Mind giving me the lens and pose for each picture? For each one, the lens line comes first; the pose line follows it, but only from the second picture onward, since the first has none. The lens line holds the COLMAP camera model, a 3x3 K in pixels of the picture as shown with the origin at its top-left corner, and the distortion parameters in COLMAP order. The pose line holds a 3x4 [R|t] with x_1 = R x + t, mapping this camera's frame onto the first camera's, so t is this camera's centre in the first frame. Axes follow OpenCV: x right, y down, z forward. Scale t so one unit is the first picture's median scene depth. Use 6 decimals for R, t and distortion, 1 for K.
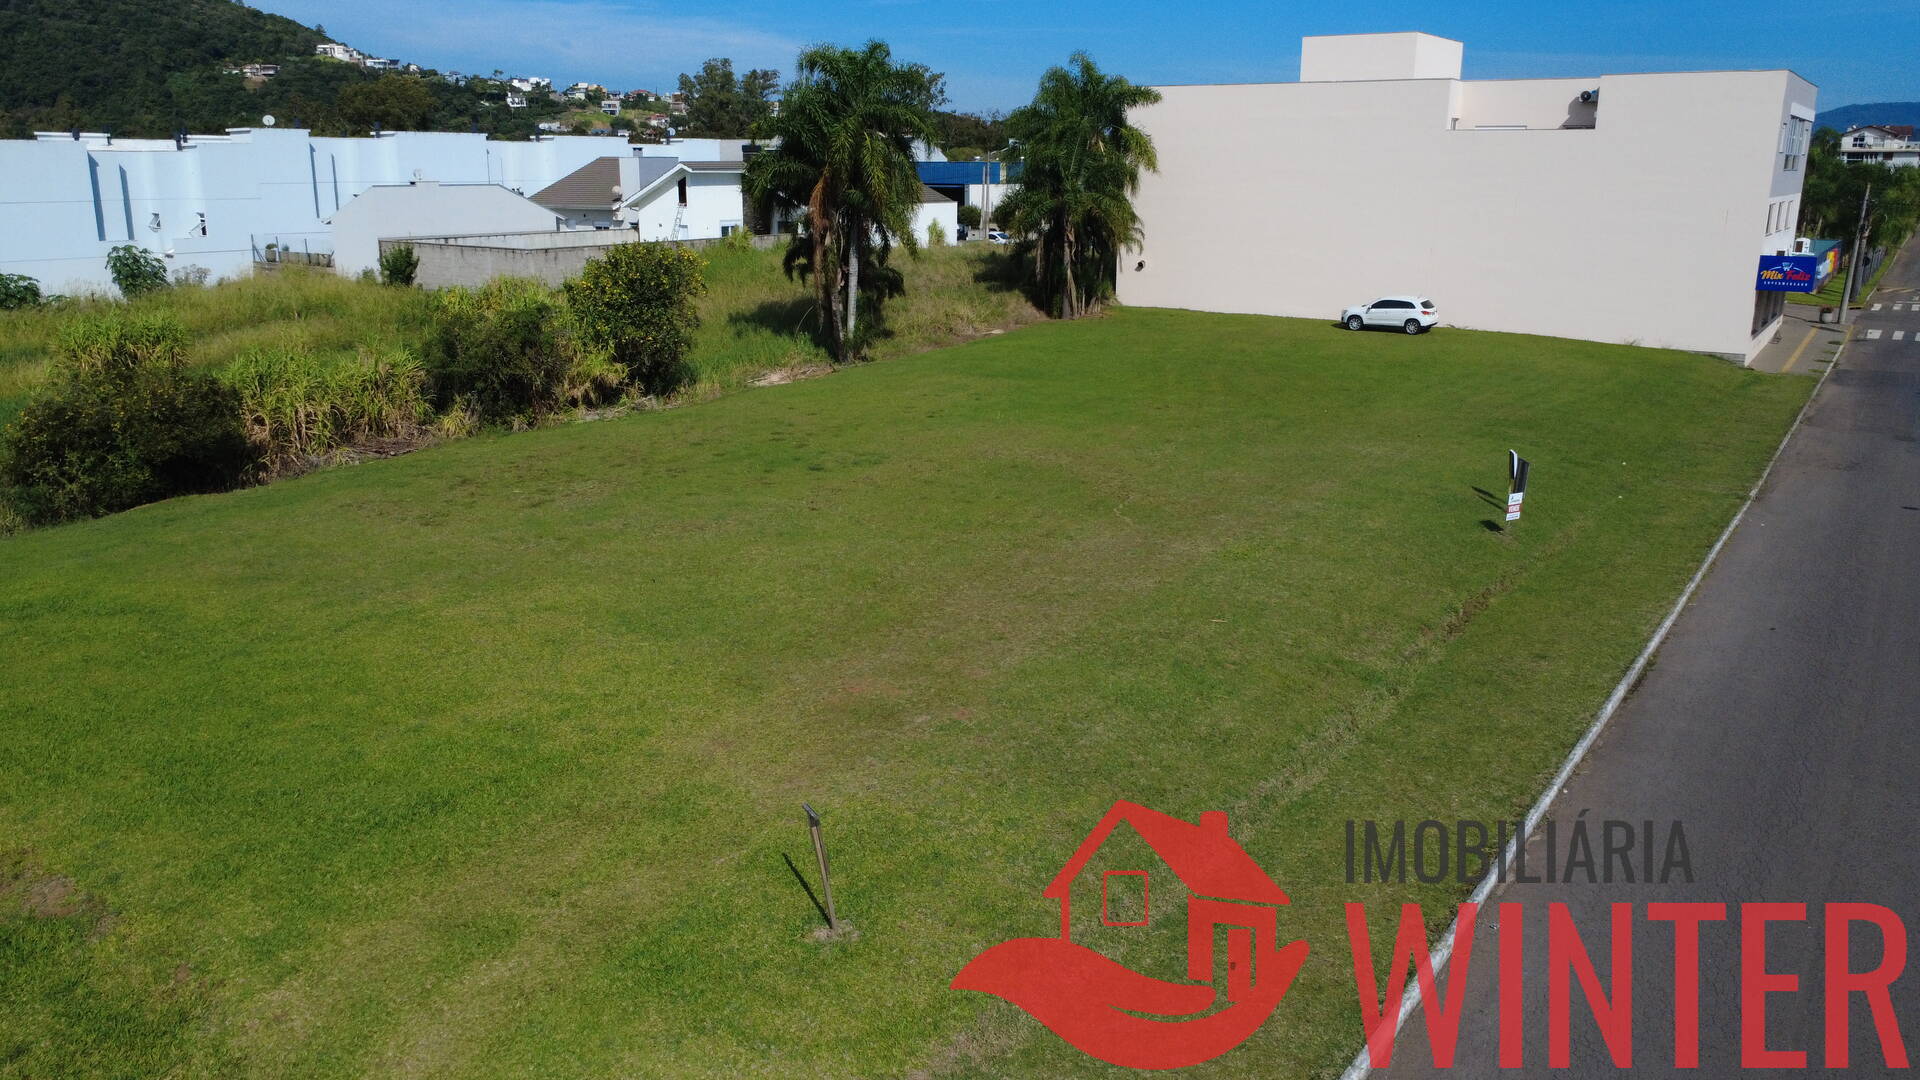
lens RADIAL K [[1438.2, 0, 957.7], [0, 1438.2, 529.4], [0, 0, 1]] dist [0.005845, -0.003281]
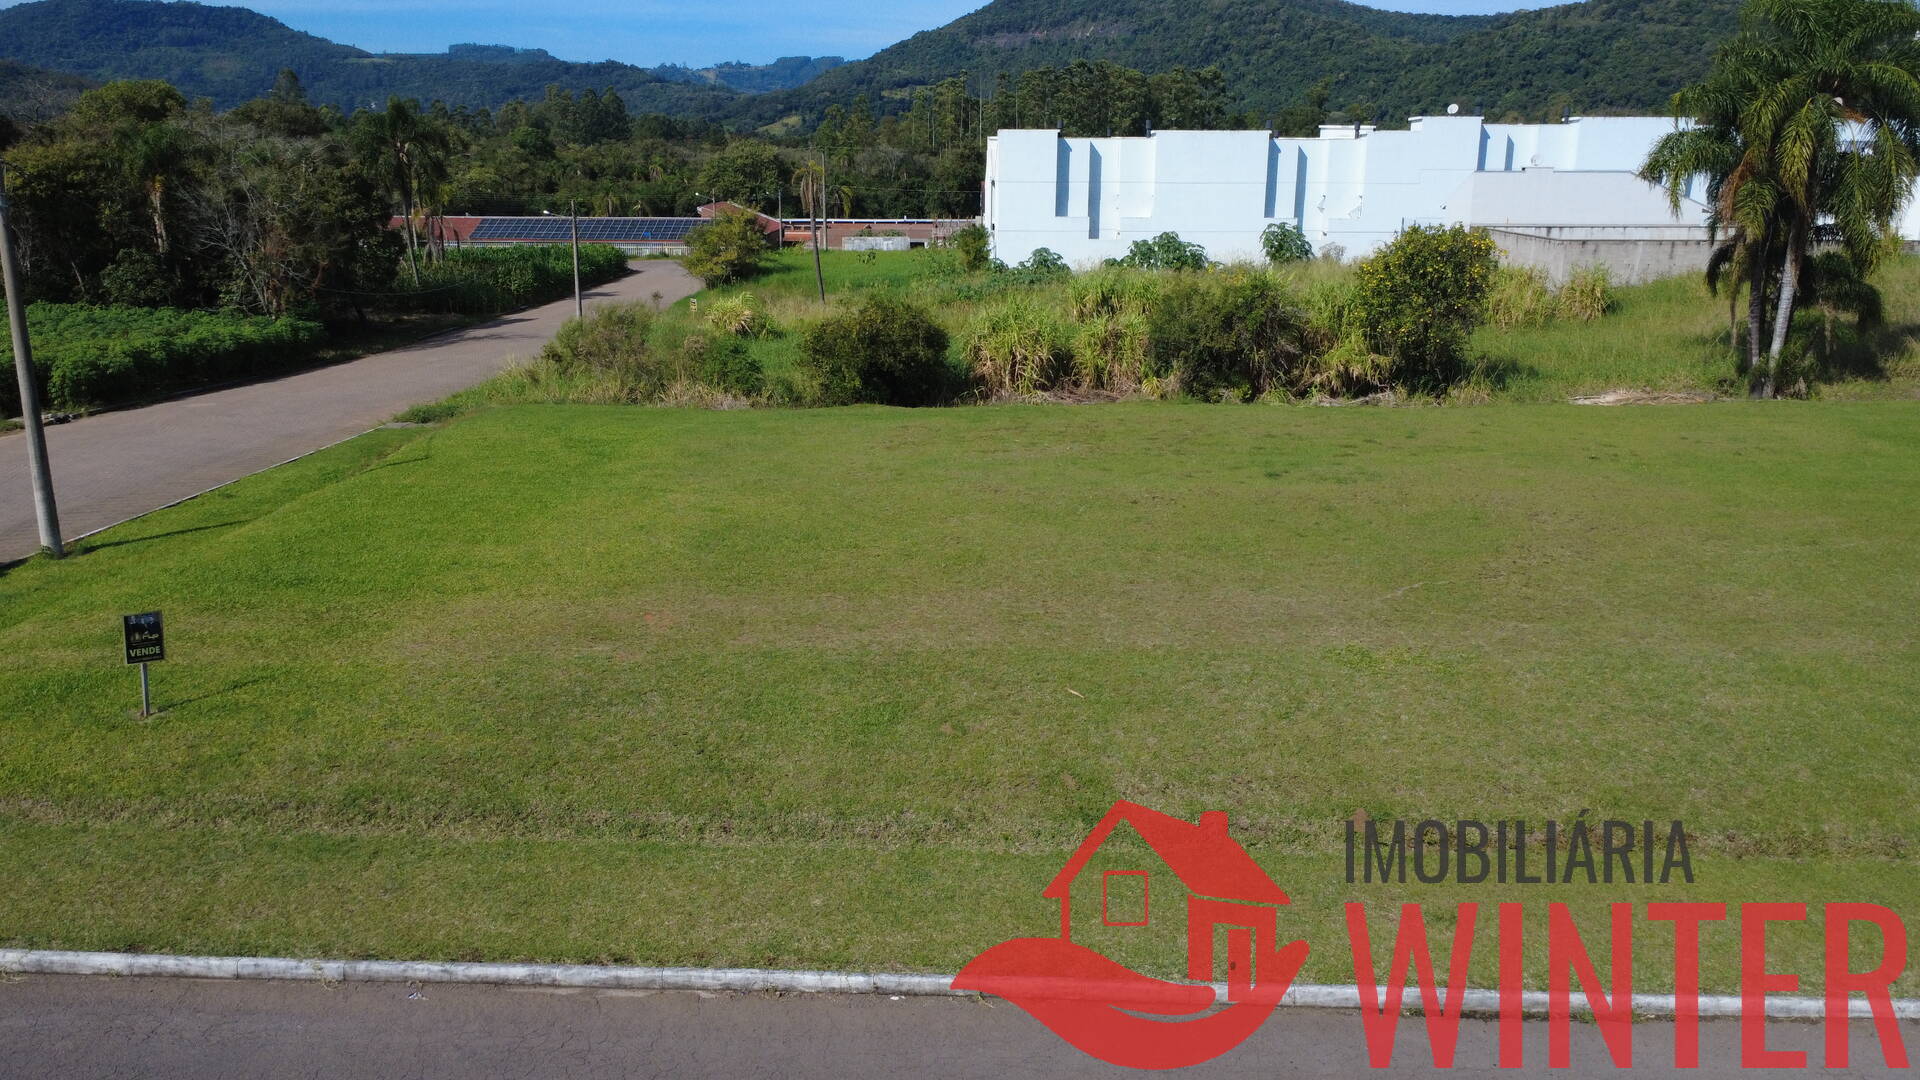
lens RADIAL K [[1438.2, 0, 959.8], [0, 1438.2, 535.8], [0, 0, 1]] dist [0.005845, -0.003281]
pose [[0.559624, 0.211579, -0.801284, 0.281991], [-0.207174, 0.971880, 0.111932, -0.035515], [0.802434, 0.103365, 0.587721, 0.176579]]
